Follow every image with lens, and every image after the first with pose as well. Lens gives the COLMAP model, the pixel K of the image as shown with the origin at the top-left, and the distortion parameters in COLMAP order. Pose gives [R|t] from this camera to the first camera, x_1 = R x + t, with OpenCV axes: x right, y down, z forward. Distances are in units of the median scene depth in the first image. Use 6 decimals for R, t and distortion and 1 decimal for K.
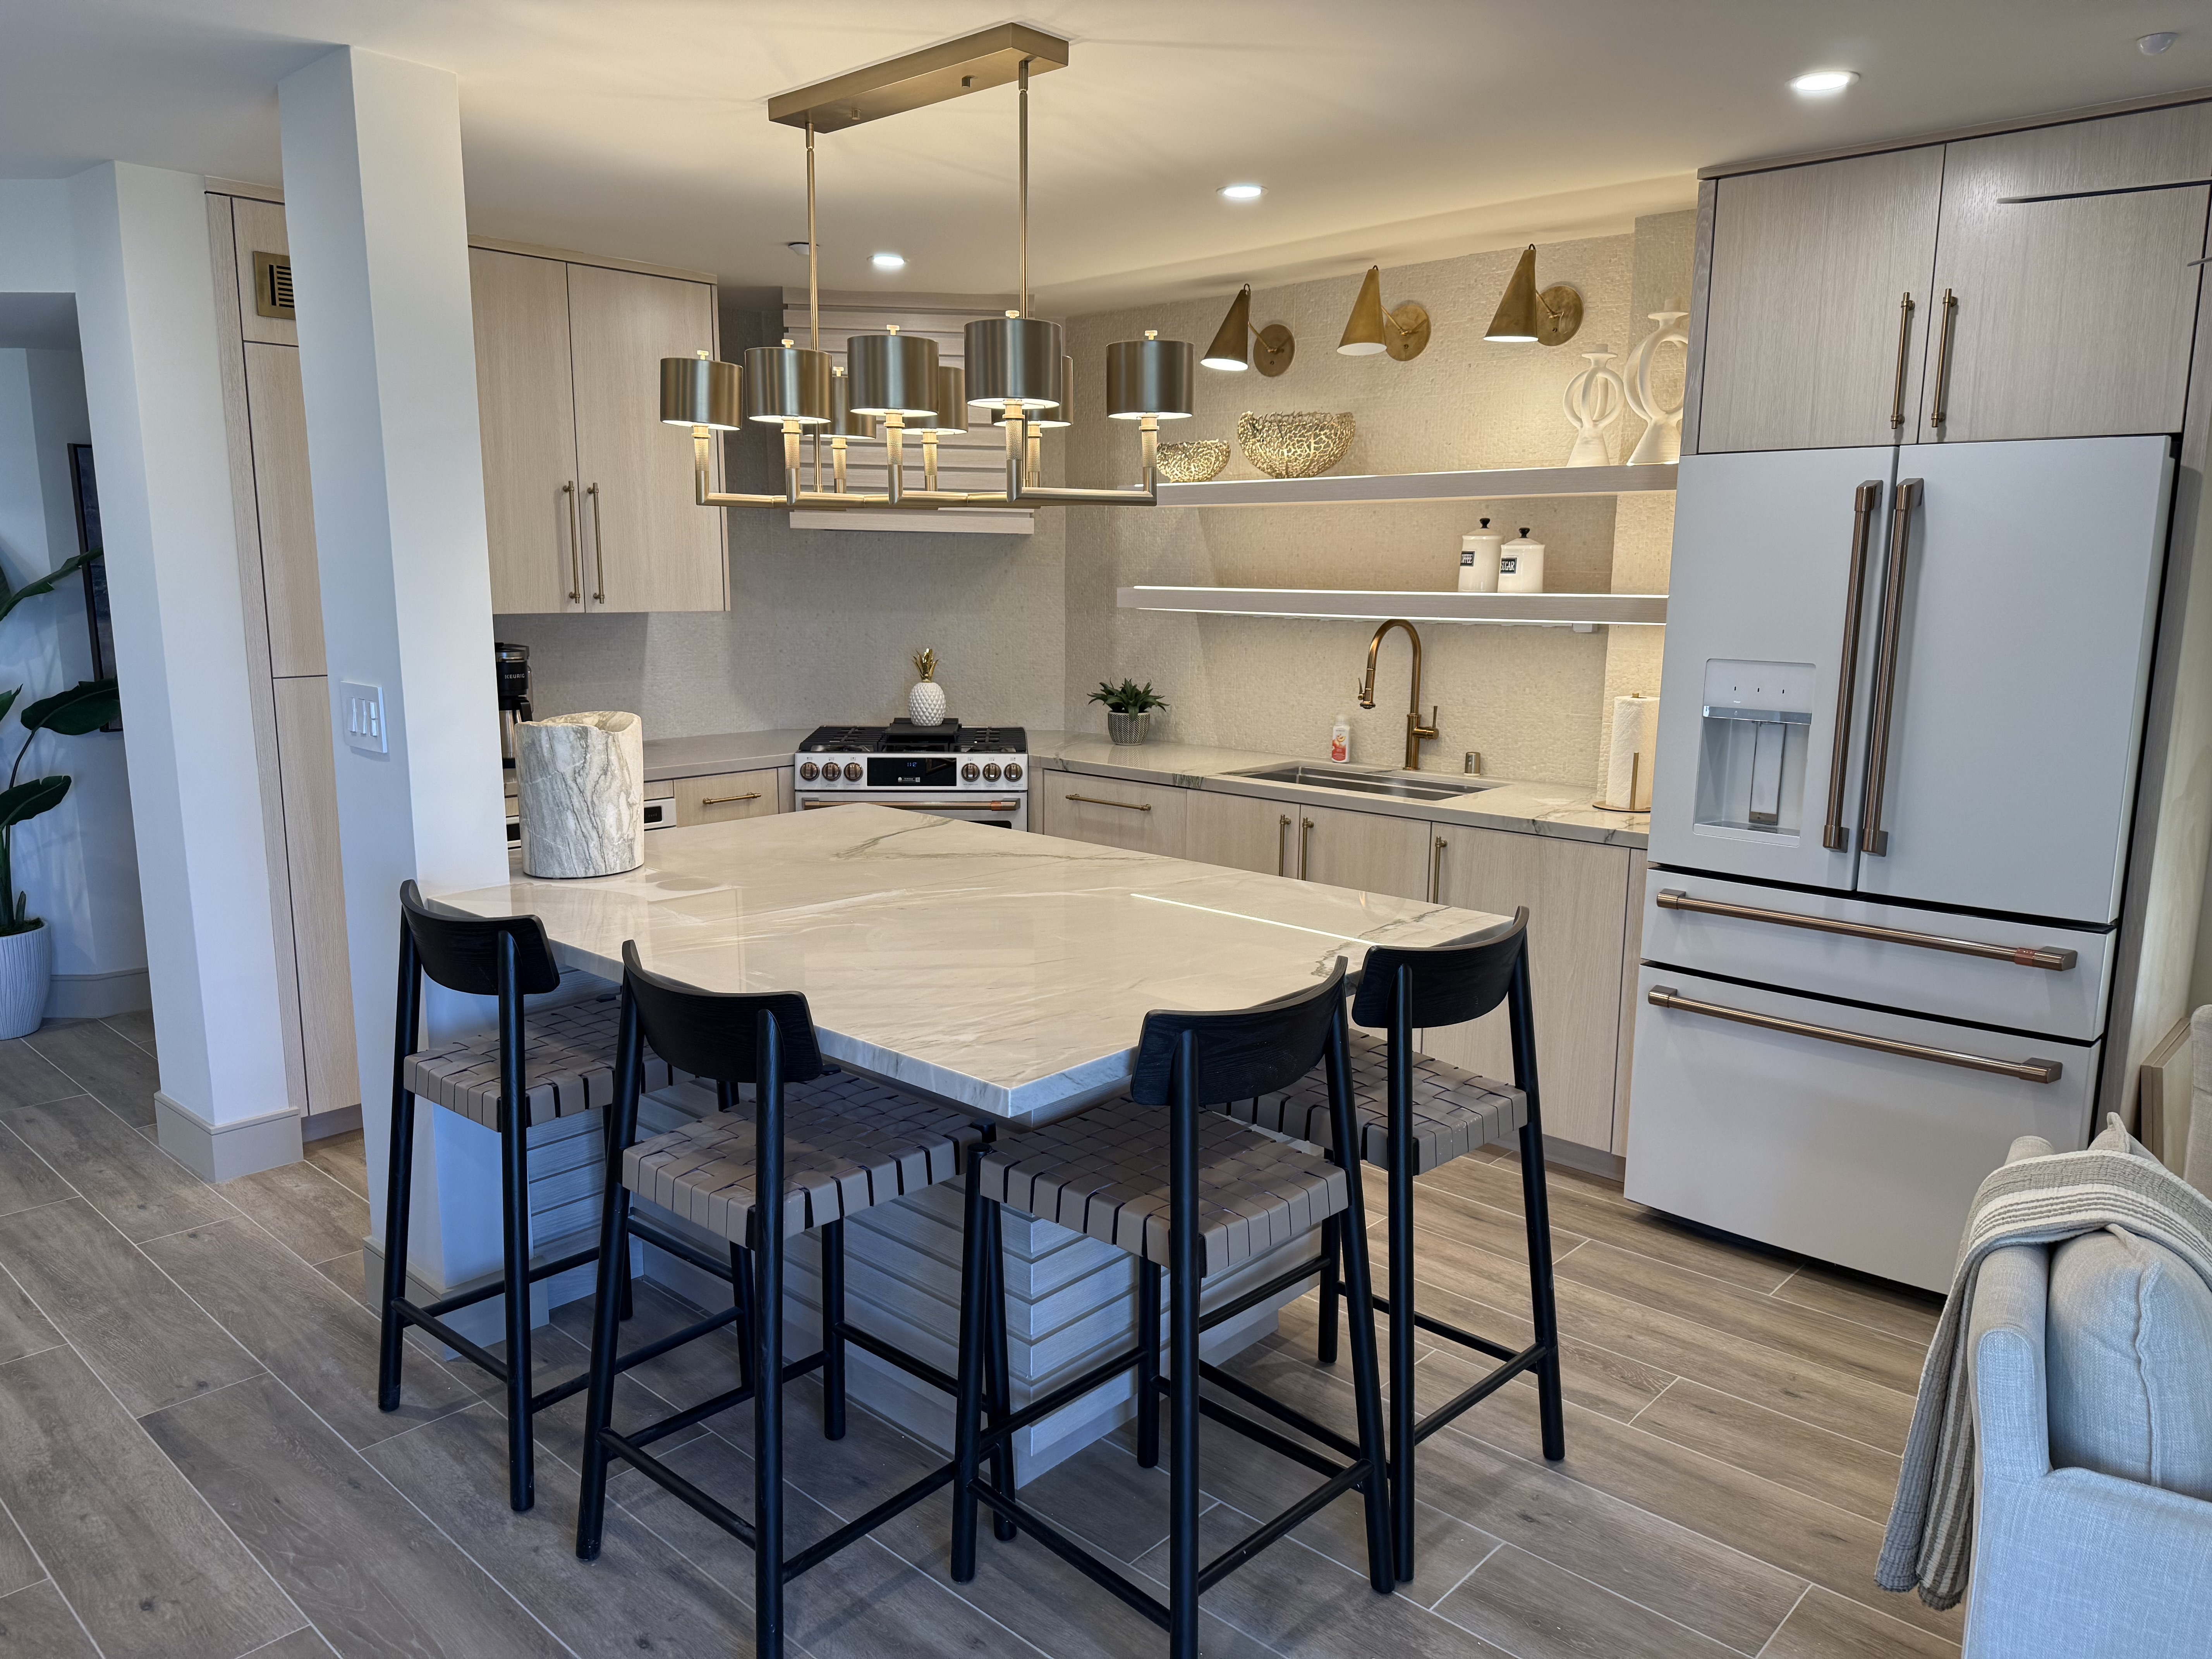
lens RADIAL K [[1553.3, 0, 1106.7], [0, 1553.3, 820.8], [0, 0, 1]] dist [0.188722, -0.256595]
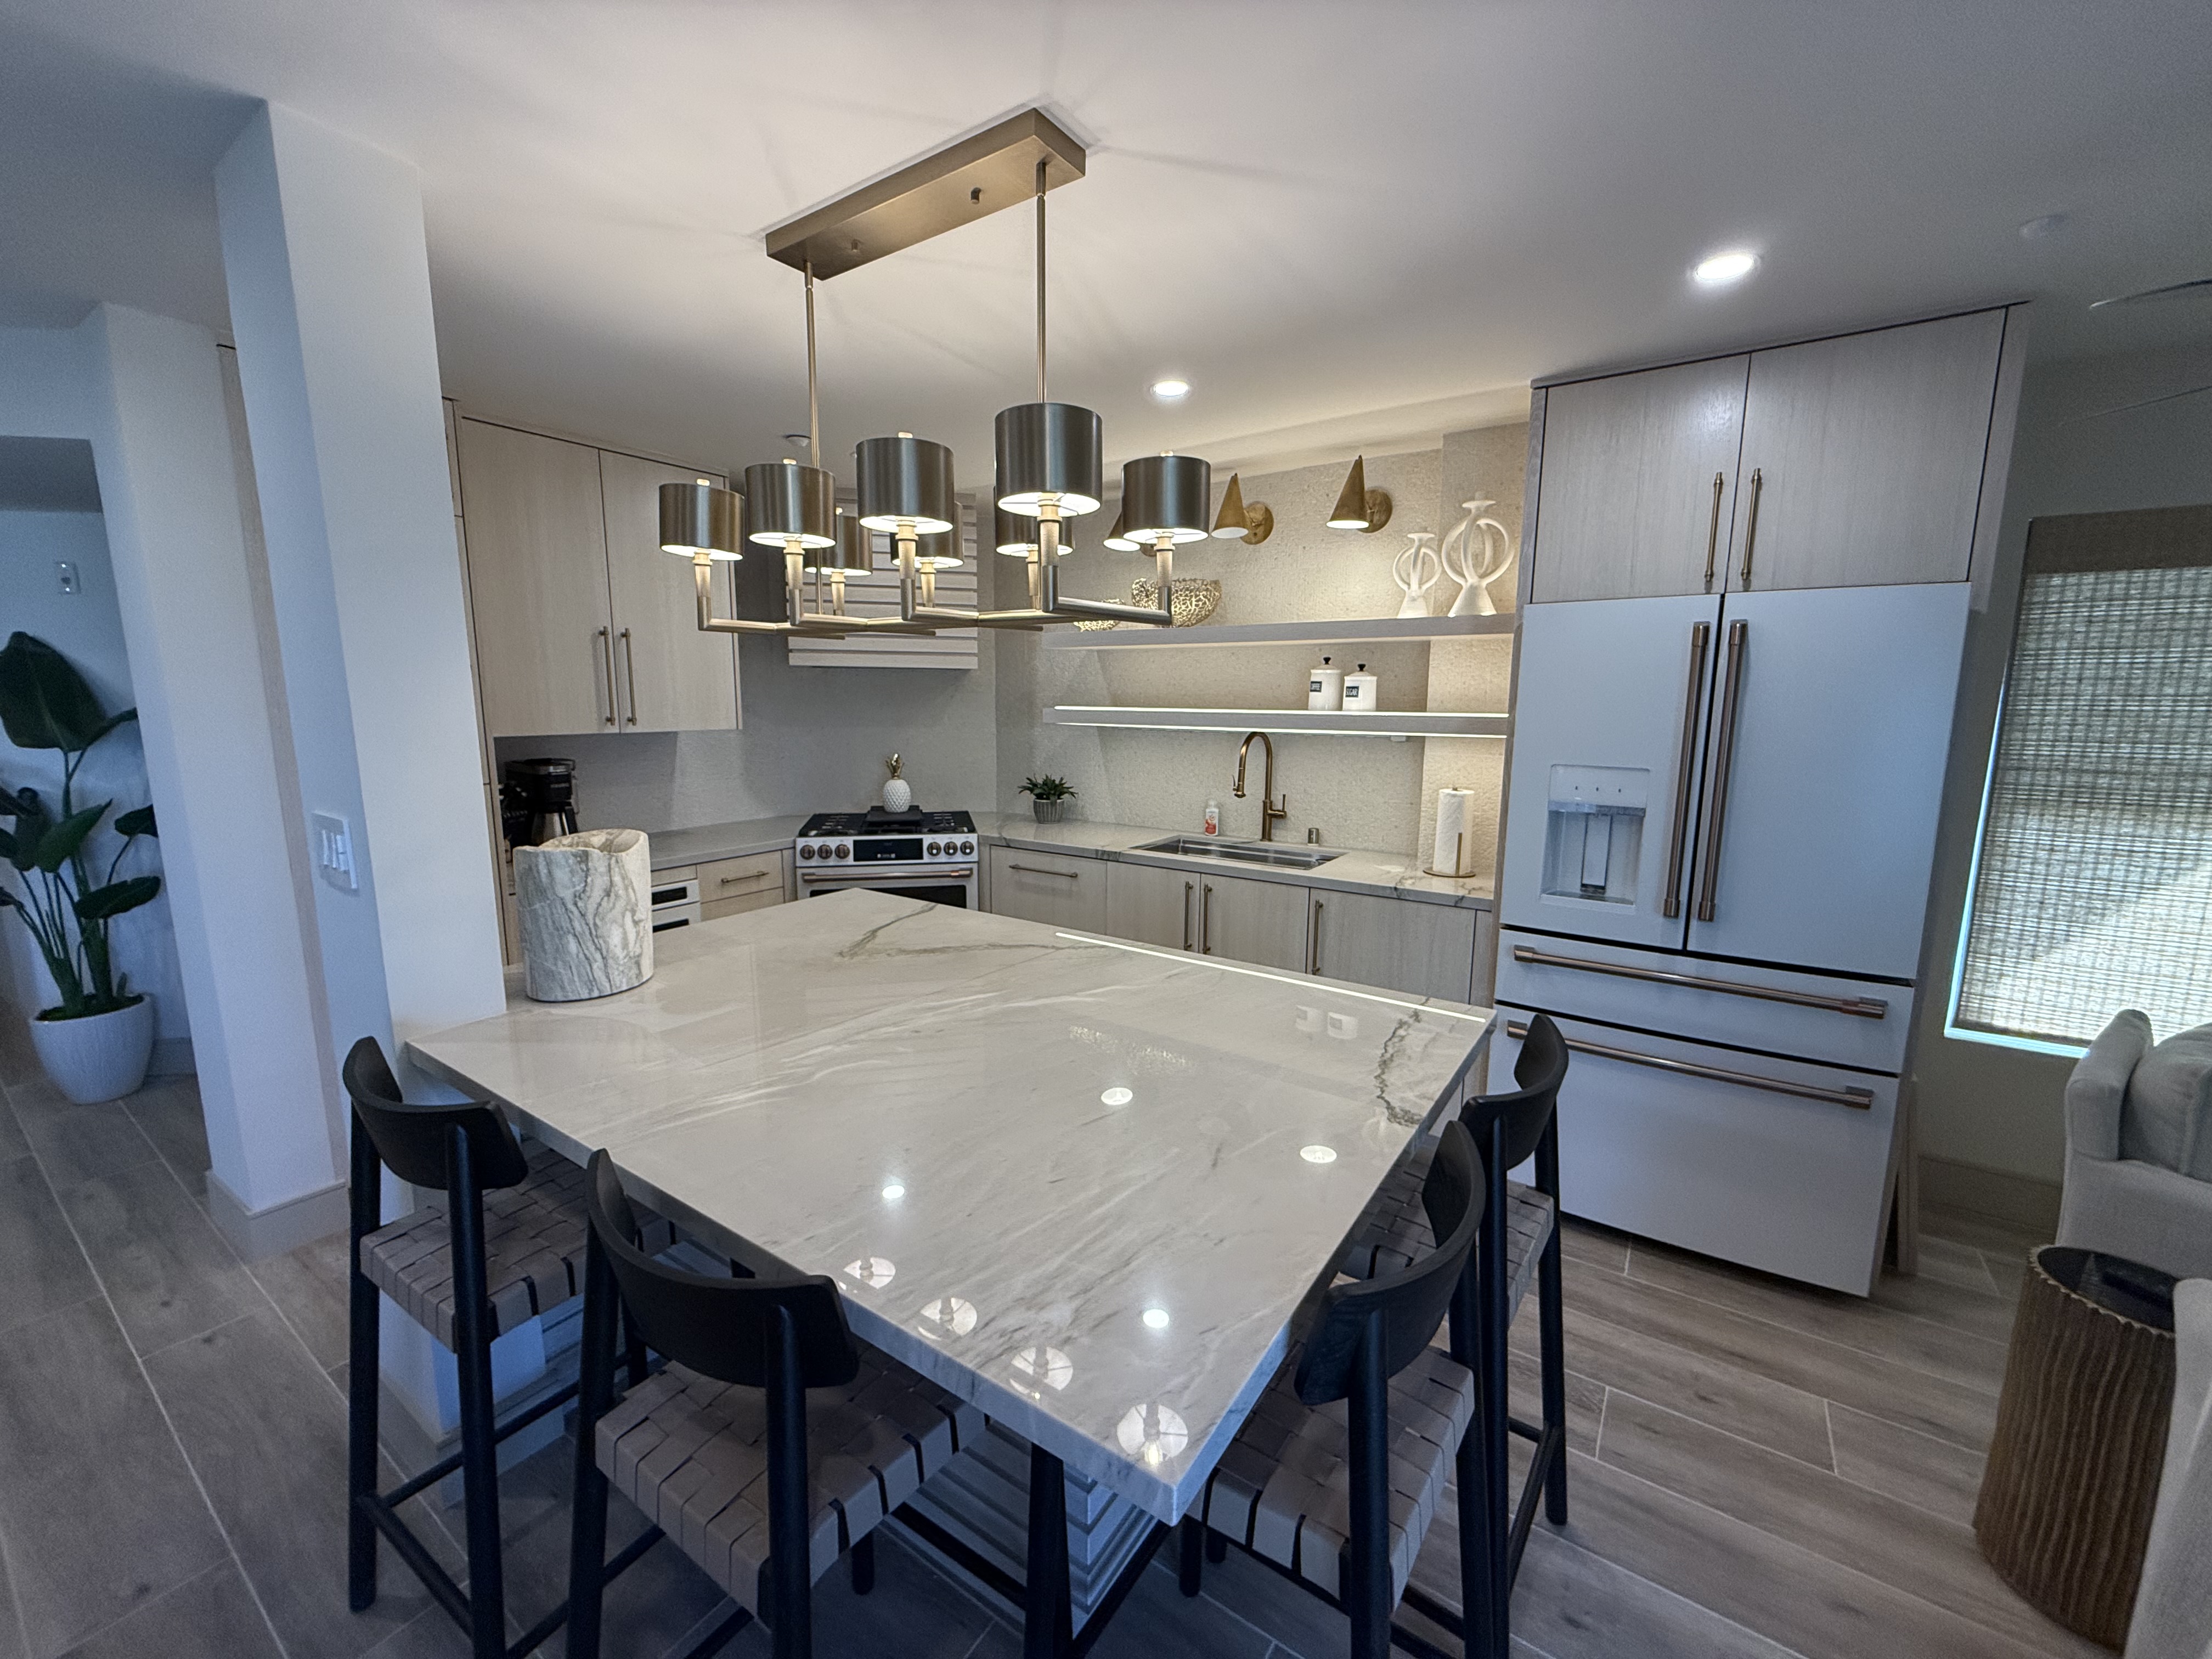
lens RADIAL K [[895.3, 0, 1106.0], [0, 895.3, 829.5], [0, 0, 1]] dist [0.016091, 0.000038]
pose [[0.989814, -0.024002, 0.140332, -0.064468], [0.026126, 0.999570, -0.013311, -0.043804], [-0.139952, 0.016841, 0.990015, 0.301778]]
